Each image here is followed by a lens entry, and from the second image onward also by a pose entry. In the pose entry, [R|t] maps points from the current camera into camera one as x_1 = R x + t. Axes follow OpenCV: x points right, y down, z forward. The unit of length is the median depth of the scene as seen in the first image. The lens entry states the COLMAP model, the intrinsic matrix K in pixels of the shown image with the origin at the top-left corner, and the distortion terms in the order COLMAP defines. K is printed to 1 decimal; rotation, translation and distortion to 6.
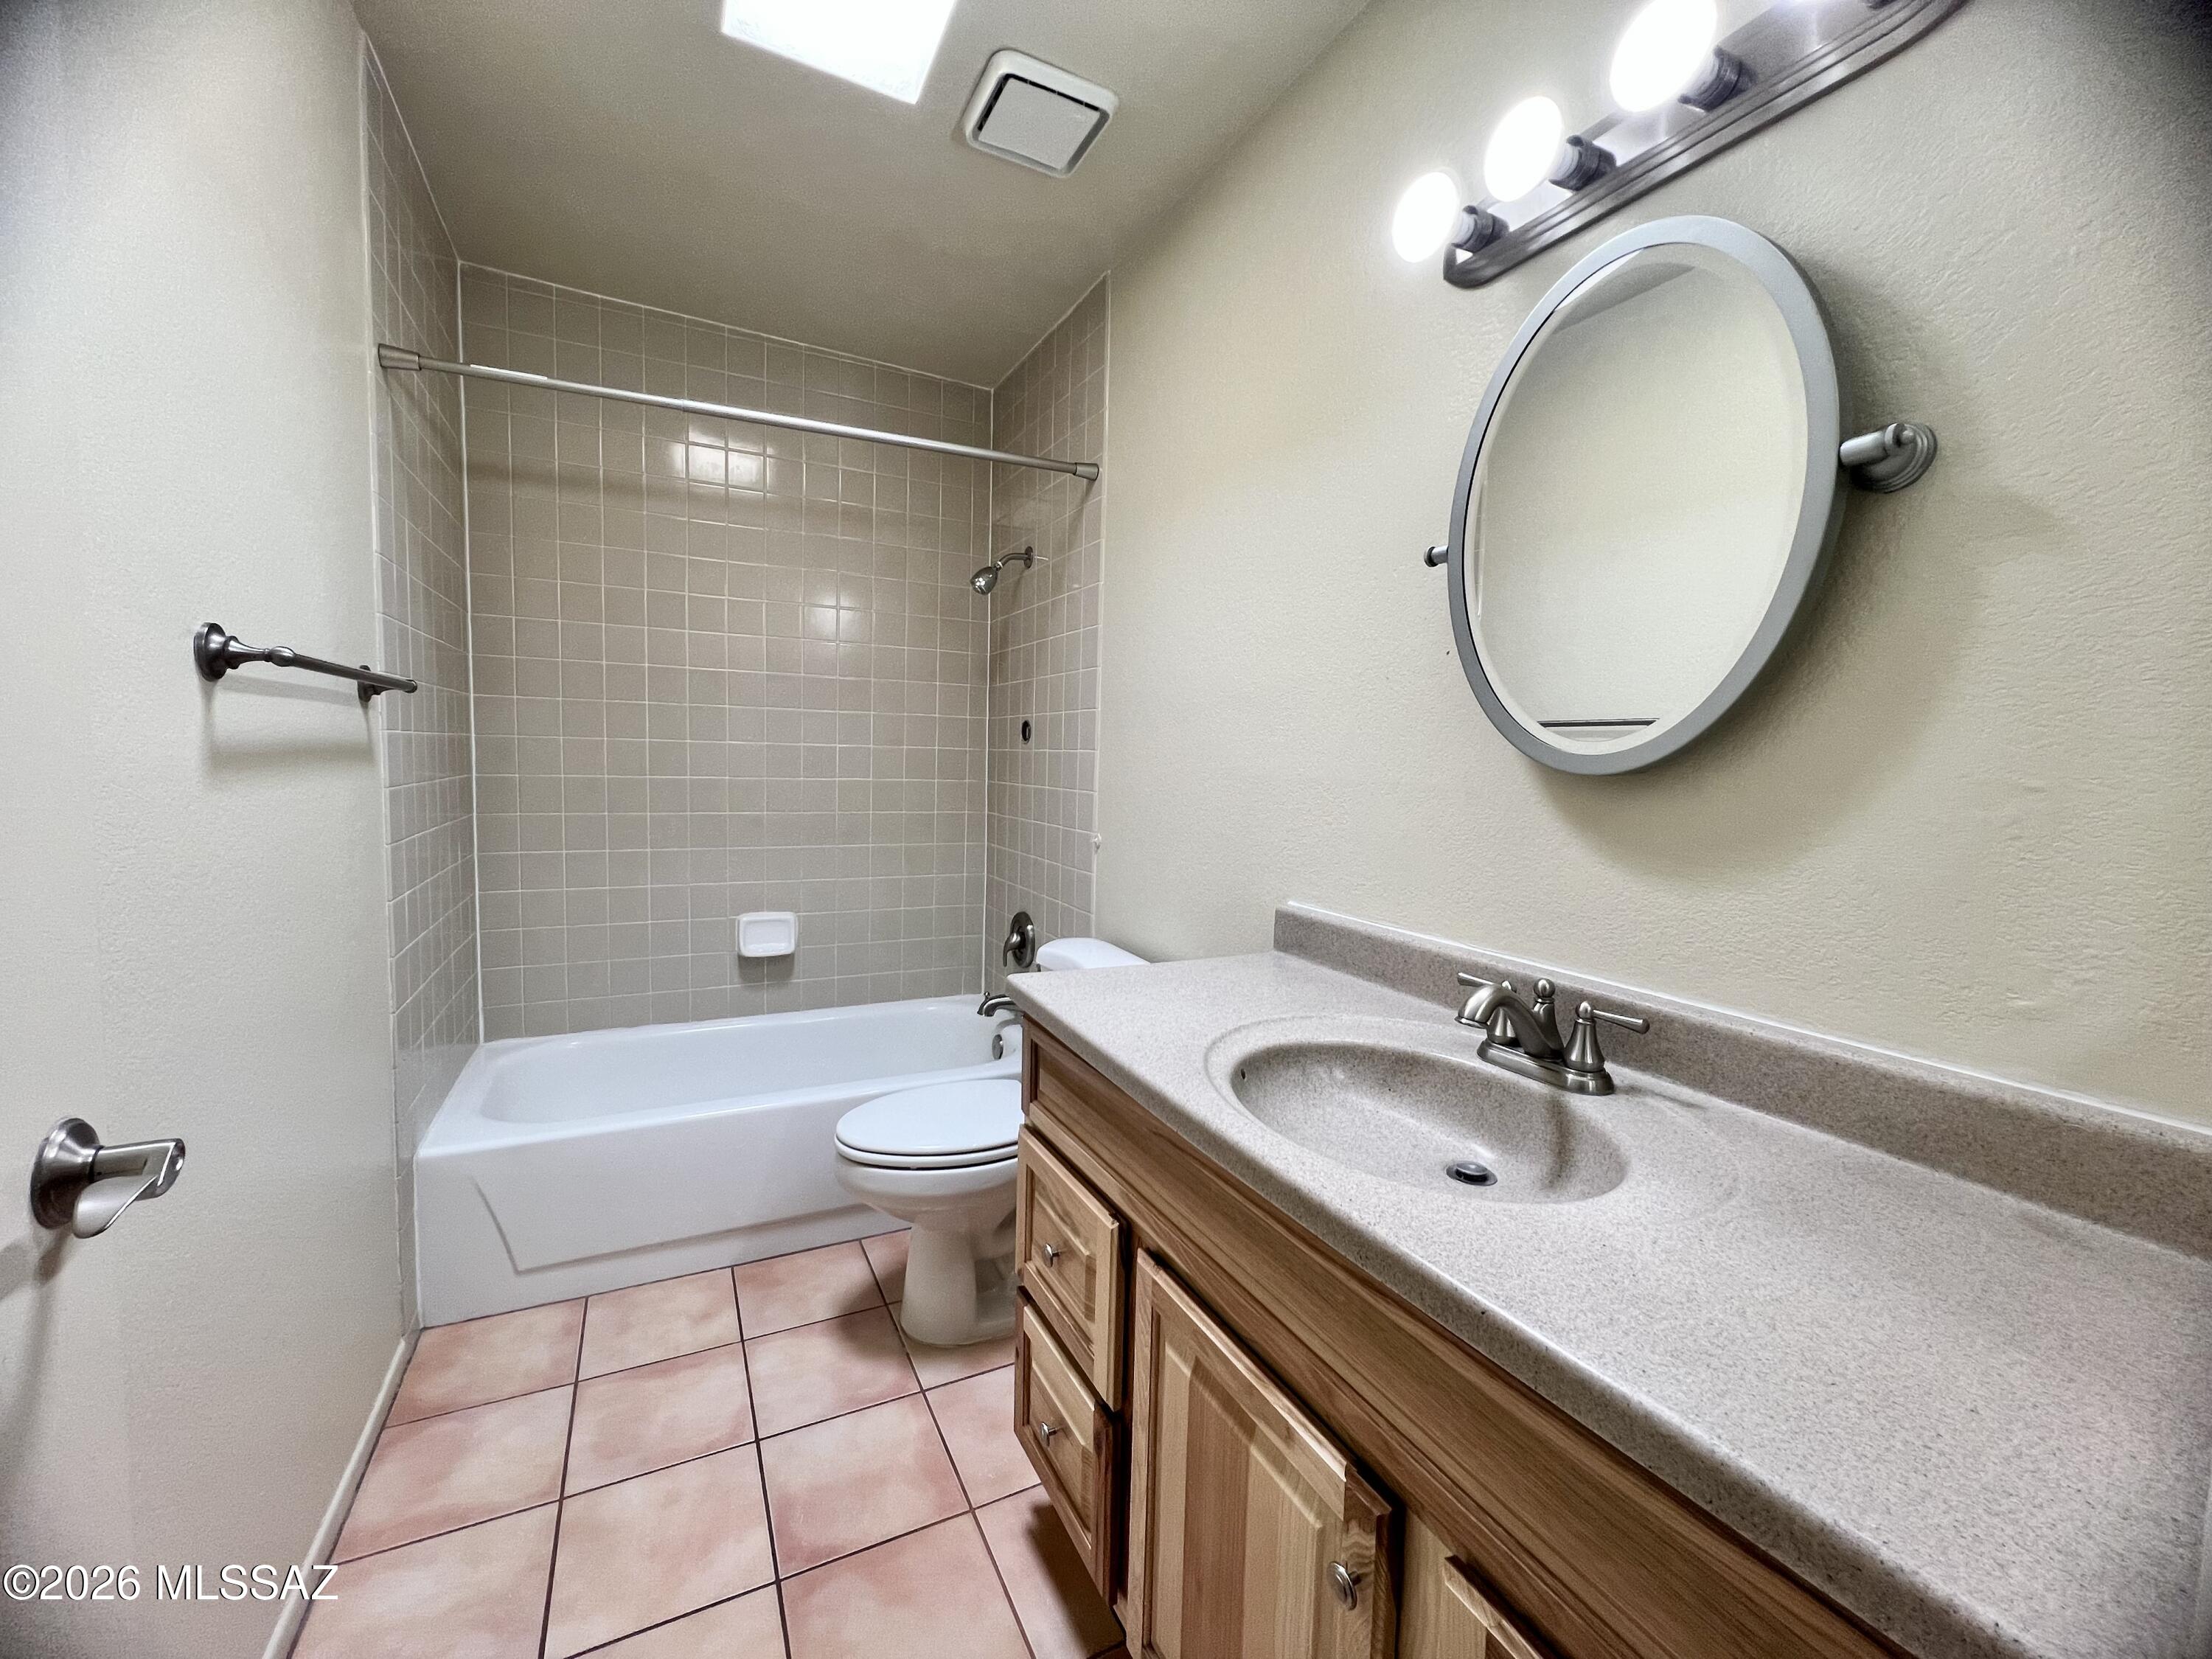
lens RADIAL K [[892.9, 0, 1104.3], [0, 892.9, 827.2], [0, 0, 1]] dist [-0.000314, -0.000009]
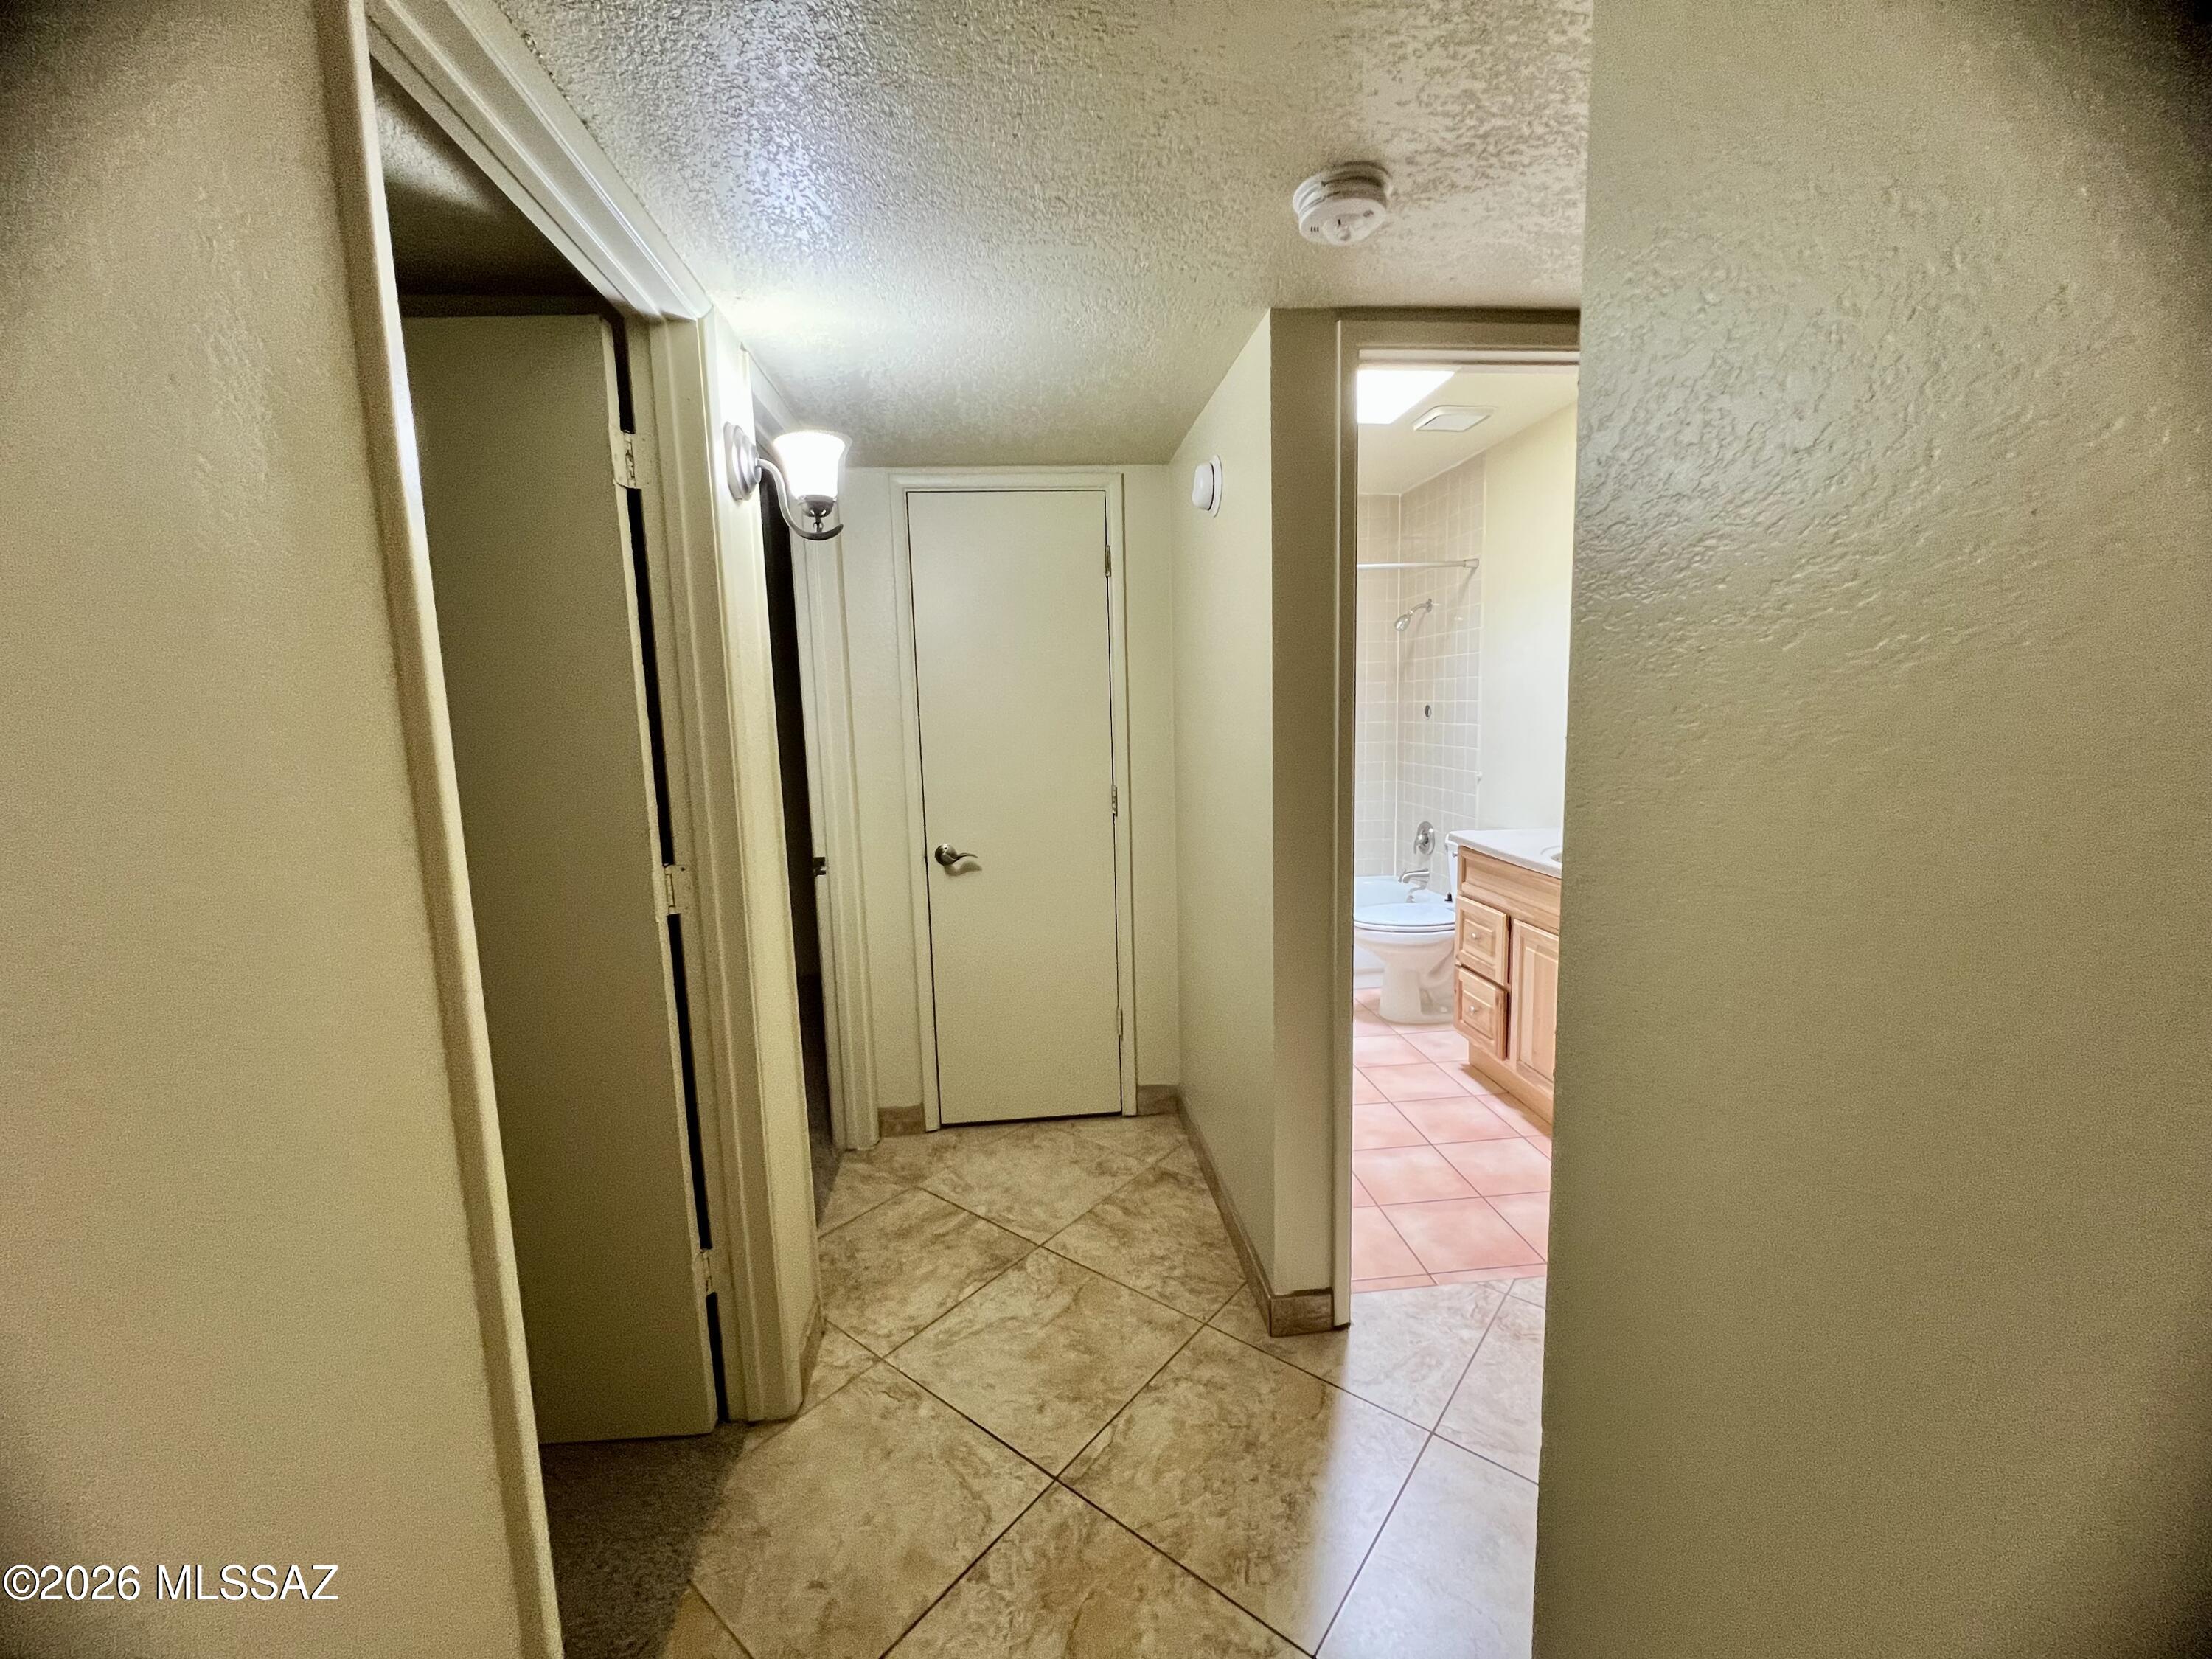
lens RADIAL K [[892.9, 0, 1100.1], [0, 892.9, 823.6], [0, 0, 1]] dist [-0.000314, -0.000009]
pose [[0.932969, -0.008640, -0.359852, -0.070145], [0.028405, 0.998362, 0.049673, 0.000292], [0.358834, -0.056564, 0.931686, -0.875845]]
